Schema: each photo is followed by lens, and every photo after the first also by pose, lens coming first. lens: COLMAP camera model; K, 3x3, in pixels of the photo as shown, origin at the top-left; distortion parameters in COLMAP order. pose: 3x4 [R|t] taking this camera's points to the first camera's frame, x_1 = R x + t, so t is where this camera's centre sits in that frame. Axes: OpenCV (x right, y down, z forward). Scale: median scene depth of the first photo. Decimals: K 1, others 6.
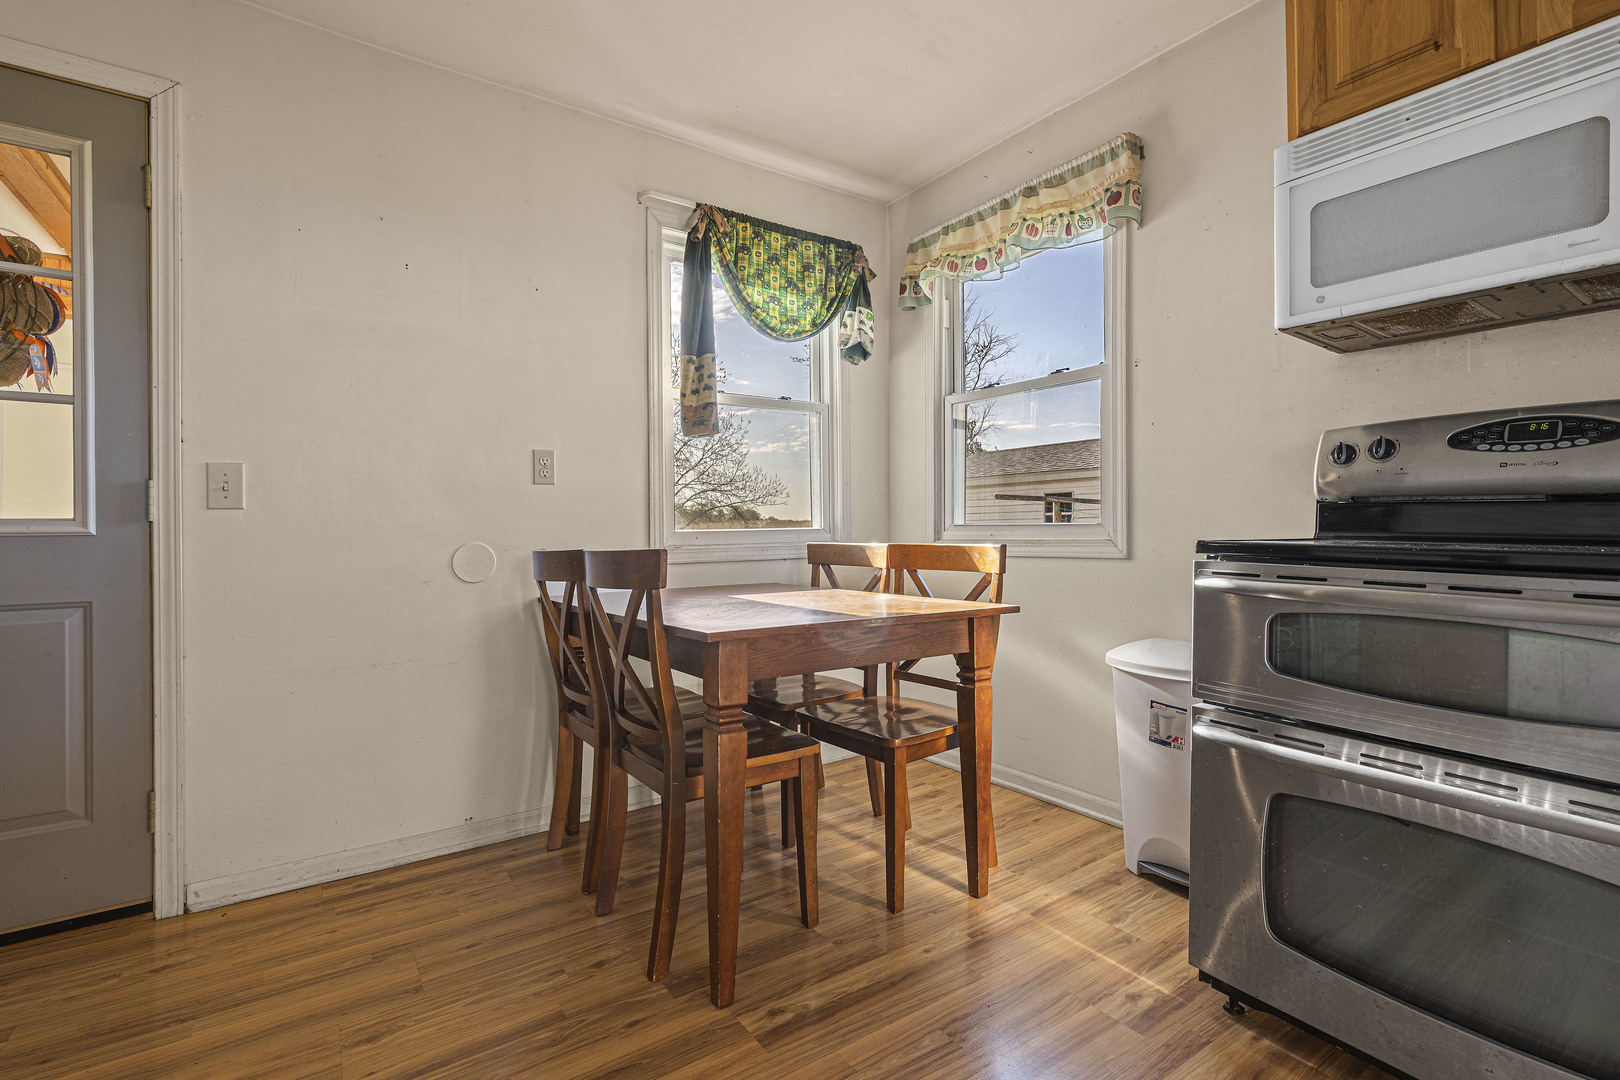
lens RADIAL K [[734.5, 0, 809.1], [0, 734.5, 530.1], [0, 0, 1]] dist [0.002840, -0.001860]
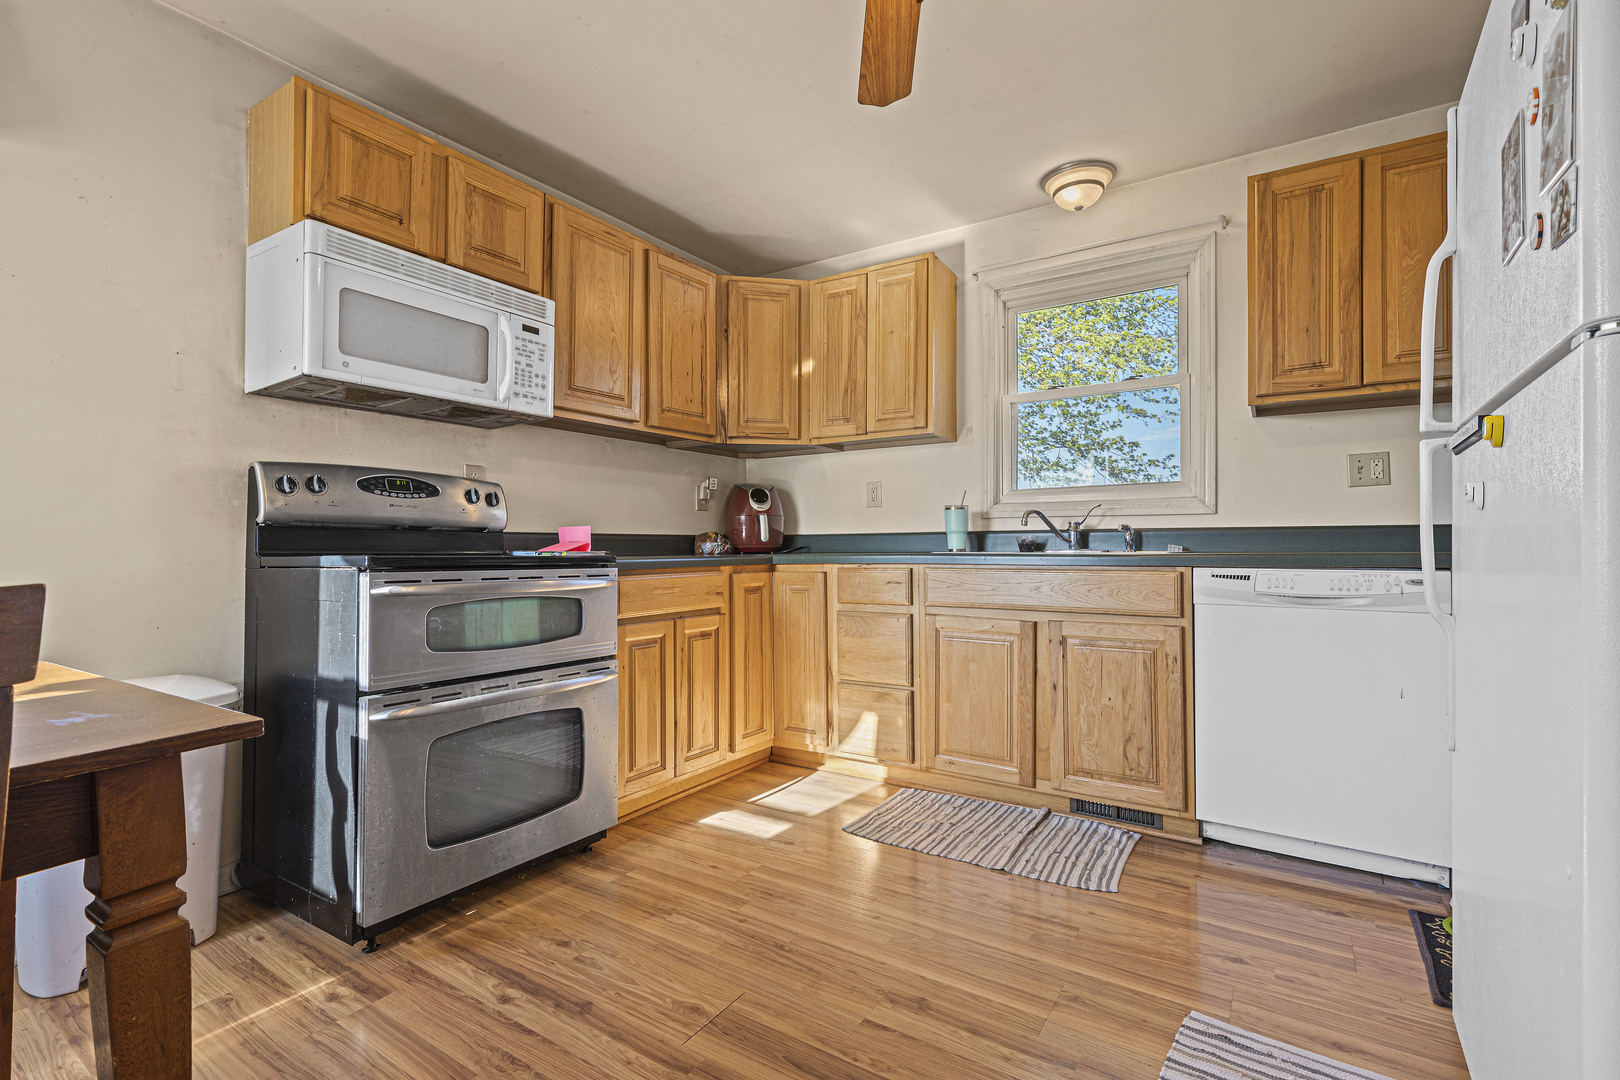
lens RADIAL K [[734.5, 0, 802.4], [0, 734.5, 537.7], [0, 0, 1]] dist [0.002840, -0.001860]
pose [[-0.379448, 0.015578, 0.925082, -0.776277], [0.013030, 0.999849, -0.011493, 0.007125], [-0.925121, 0.007693, -0.379594, 0.772957]]
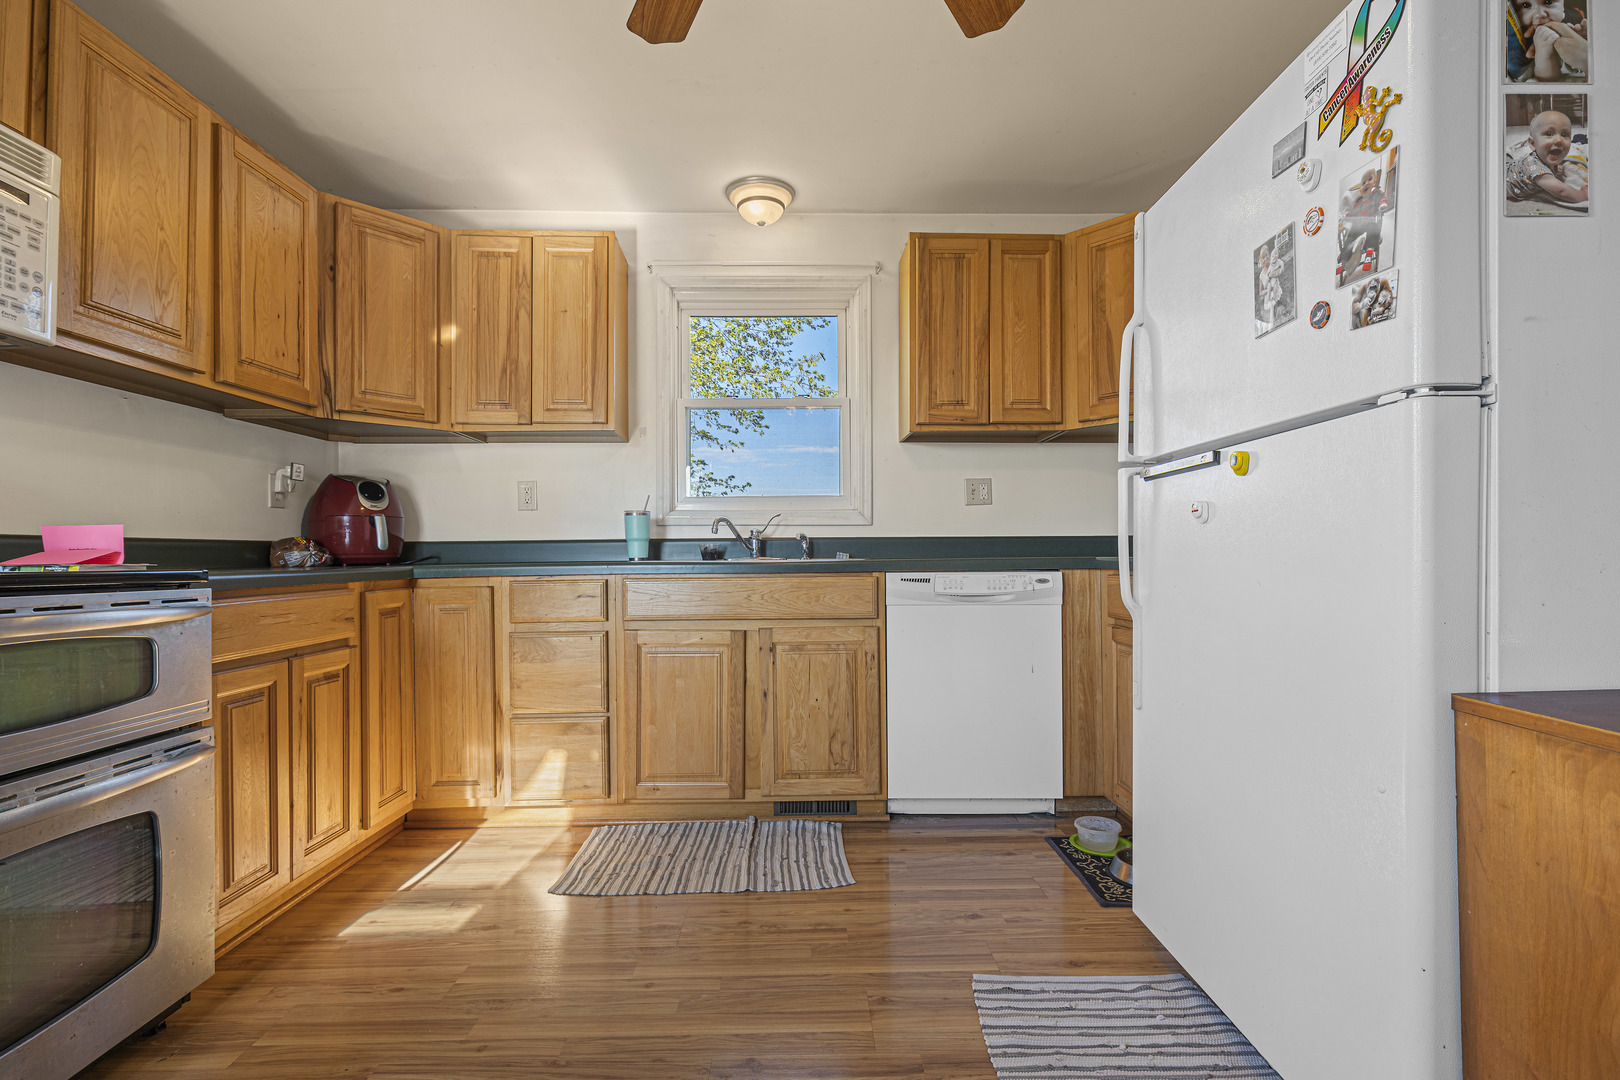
lens RADIAL K [[734.5, 0, 813.0], [0, 734.5, 551.9], [0, 0, 1]] dist [0.002840, -0.001860]
pose [[-0.839099, 0.011078, 0.543866, -0.484073], [0.015276, 0.999878, 0.003202, 0.006327], [-0.543764, 0.010995, -0.839166, 0.934754]]
